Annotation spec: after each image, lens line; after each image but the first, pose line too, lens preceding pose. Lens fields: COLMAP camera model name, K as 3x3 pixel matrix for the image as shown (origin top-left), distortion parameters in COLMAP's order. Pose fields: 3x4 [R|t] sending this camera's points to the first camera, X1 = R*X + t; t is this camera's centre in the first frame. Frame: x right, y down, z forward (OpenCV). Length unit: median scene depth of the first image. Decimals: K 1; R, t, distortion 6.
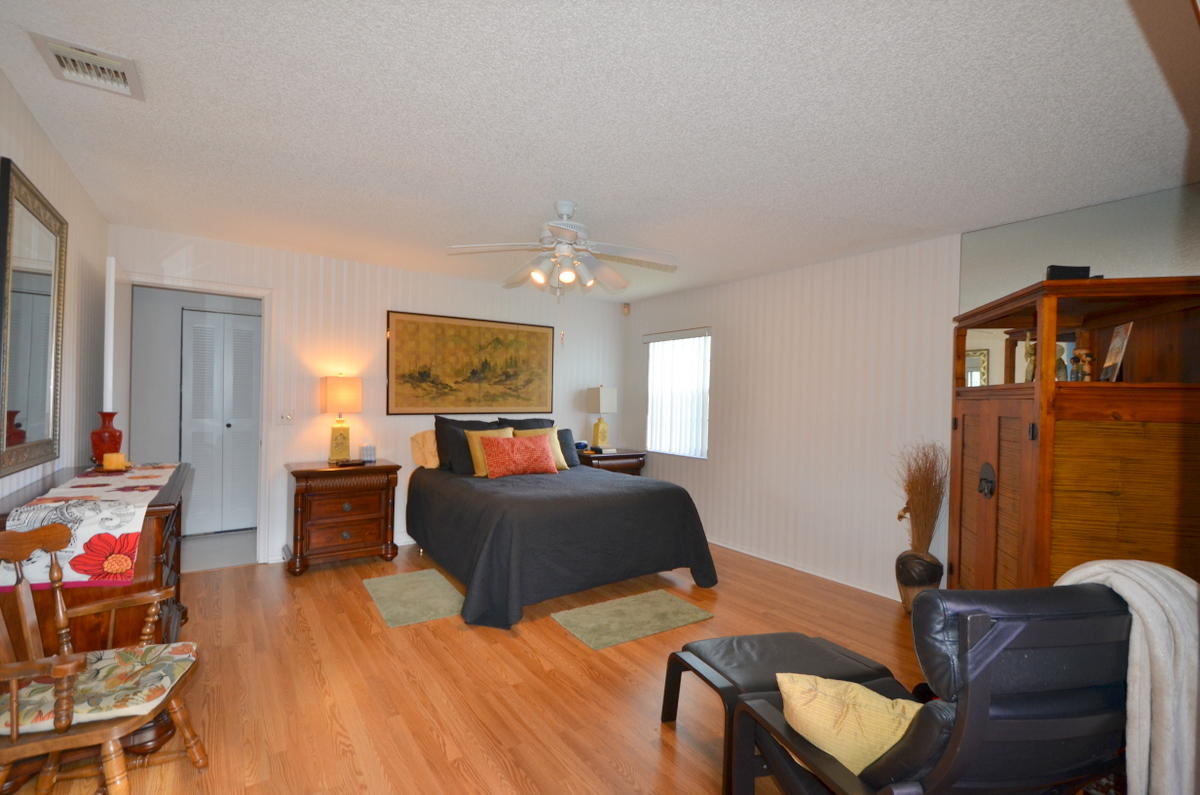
lens RADIAL K [[525.8, 0, 596.1], [0, 525.8, 402.2], [0, 0, 1]] dist [0.011432, -0.008582]
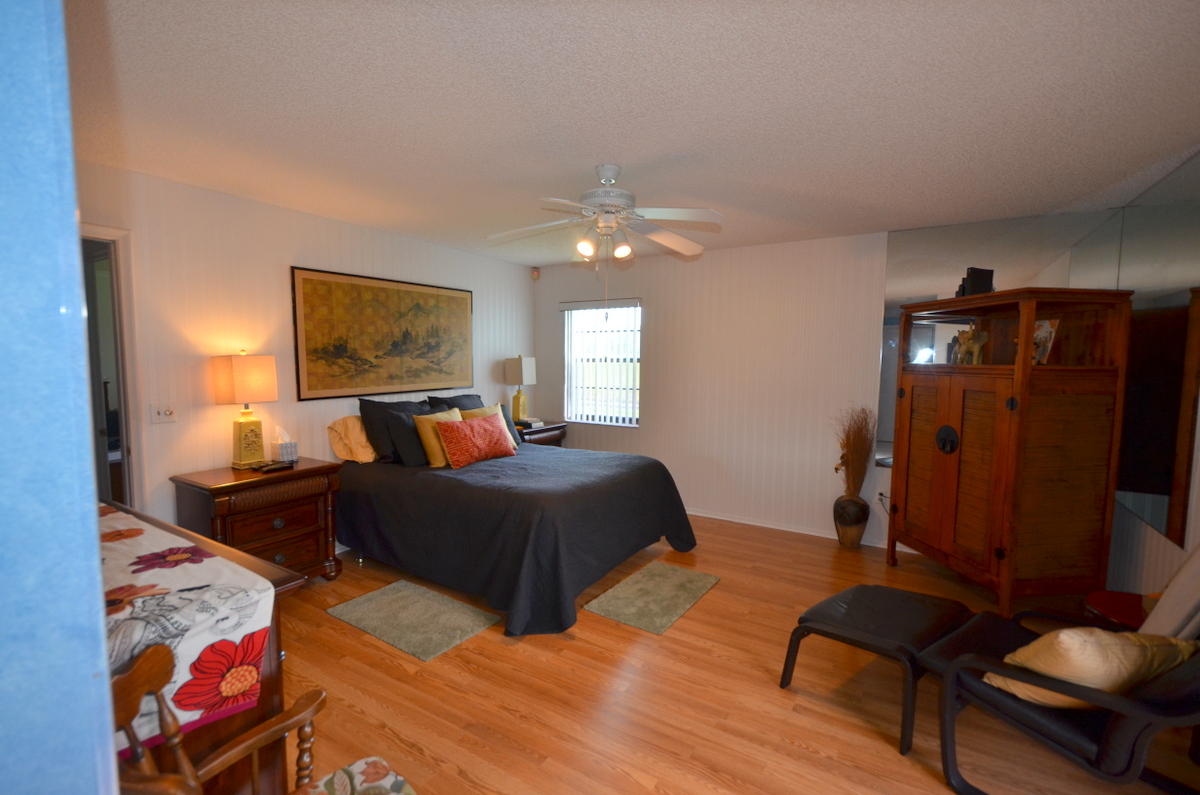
lens RADIAL K [[525.8, 0, 596.1], [0, 525.8, 402.2], [0, 0, 1]] dist [0.011432, -0.008582]
pose [[0.919775, -0.048111, 0.389485, -0.290122], [0.014859, 0.996015, 0.087943, -0.036205], [-0.392164, -0.075101, 0.916825, 0.096712]]
